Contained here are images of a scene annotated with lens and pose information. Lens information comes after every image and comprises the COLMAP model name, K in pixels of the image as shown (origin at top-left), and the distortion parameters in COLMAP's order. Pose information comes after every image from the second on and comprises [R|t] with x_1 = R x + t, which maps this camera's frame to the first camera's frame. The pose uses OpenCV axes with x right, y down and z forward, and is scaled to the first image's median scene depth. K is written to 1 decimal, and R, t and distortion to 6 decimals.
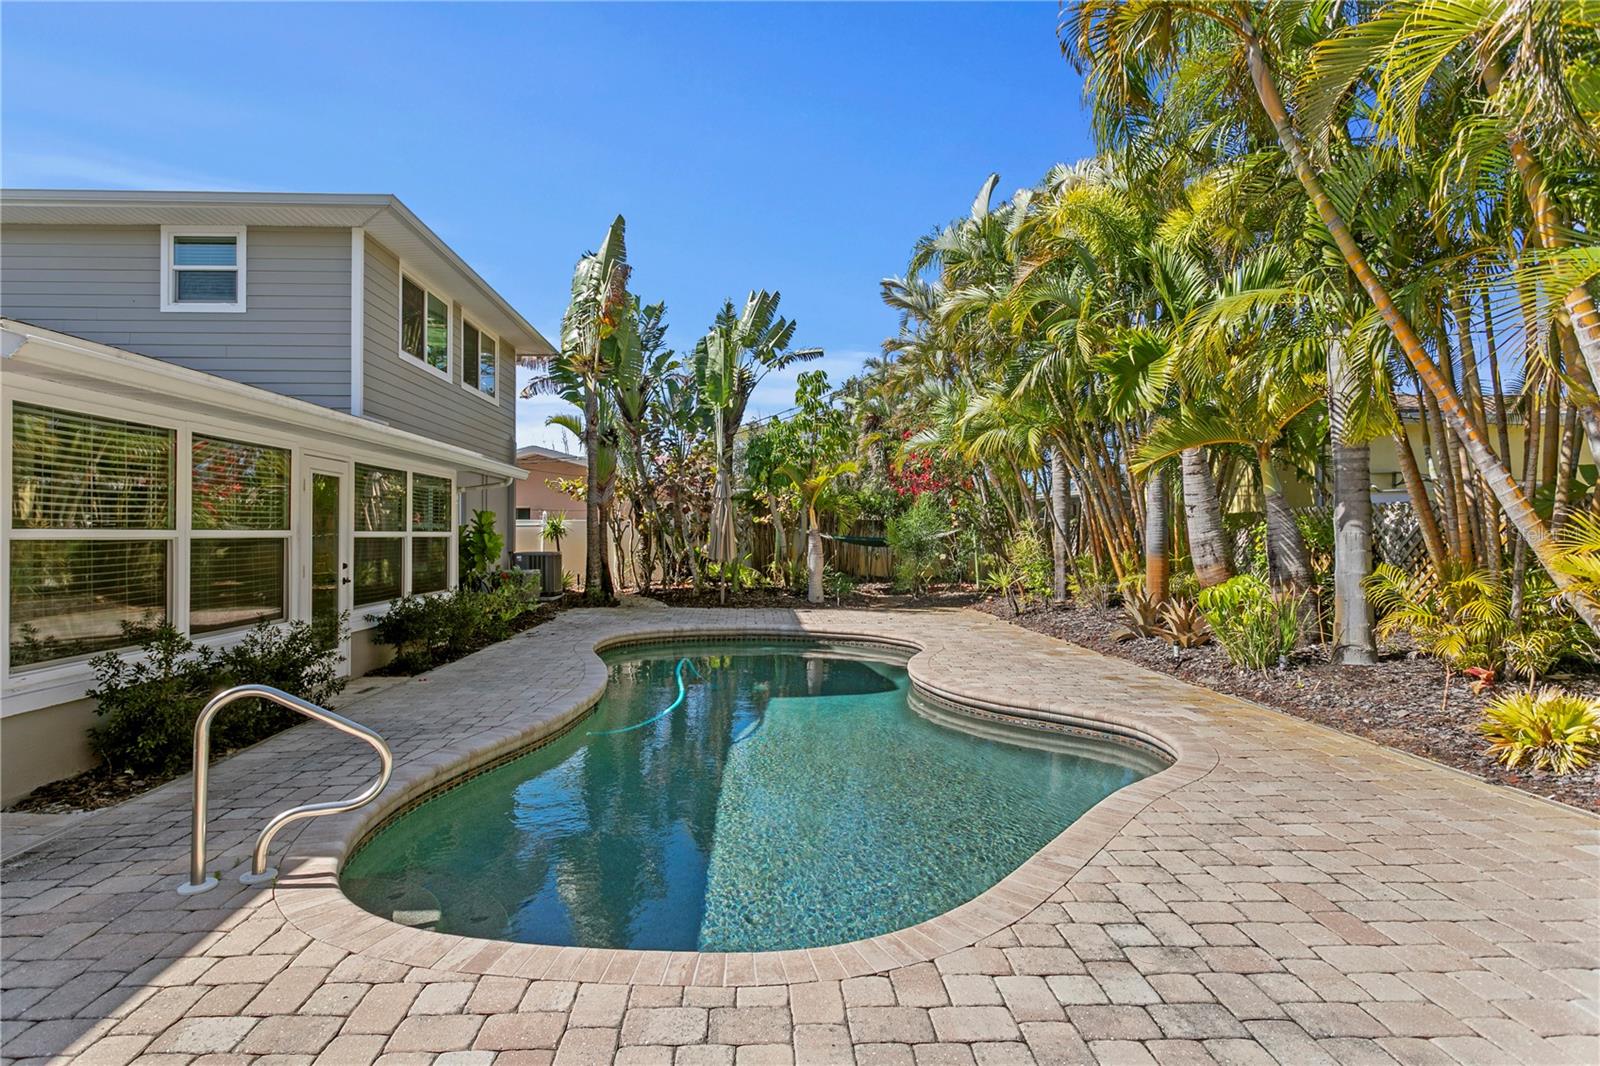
lens RADIAL K [[803.5, 0, 774.1], [0, 803.5, 530.5], [0, 0, 1]] dist [0.003791, 0.000708]
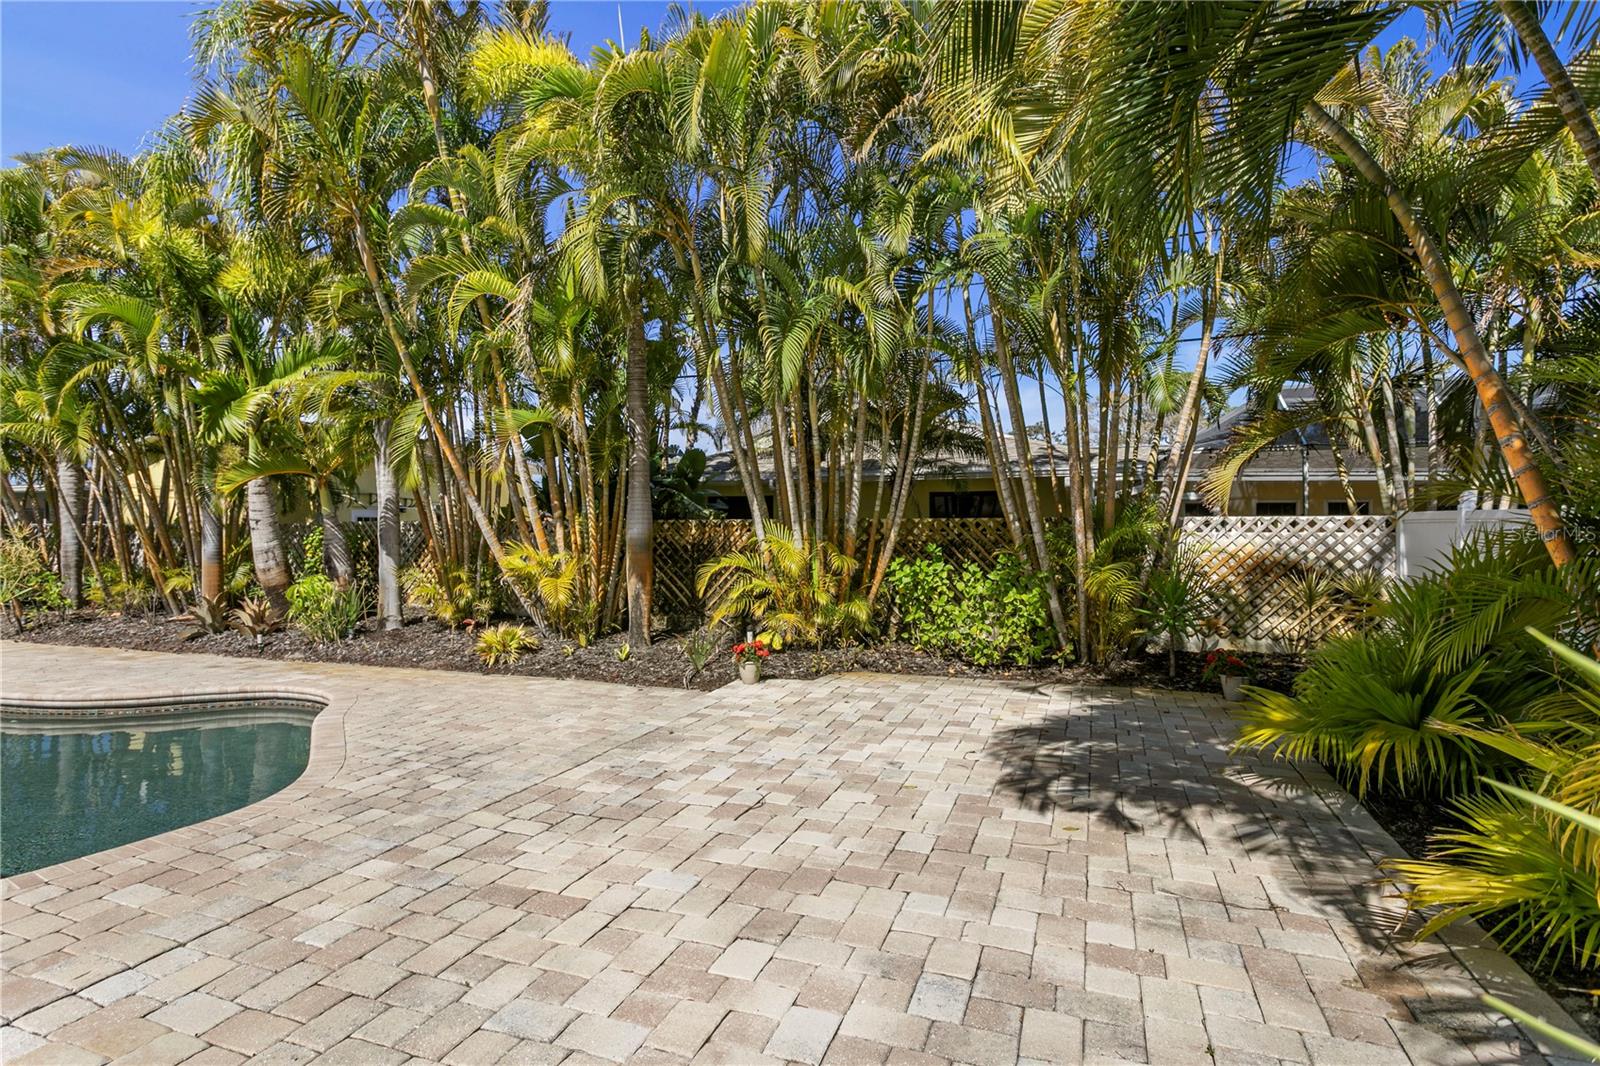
lens RADIAL K [[803.5, 0, 784.3], [0, 803.5, 535.4], [0, 0, 1]] dist [0.003791, 0.000708]
pose [[0.368138, -0.000475, 0.929771, -0.422985], [-0.006870, 0.999971, 0.003231, -0.022734], [-0.929746, -0.007577, 0.368124, -0.250387]]
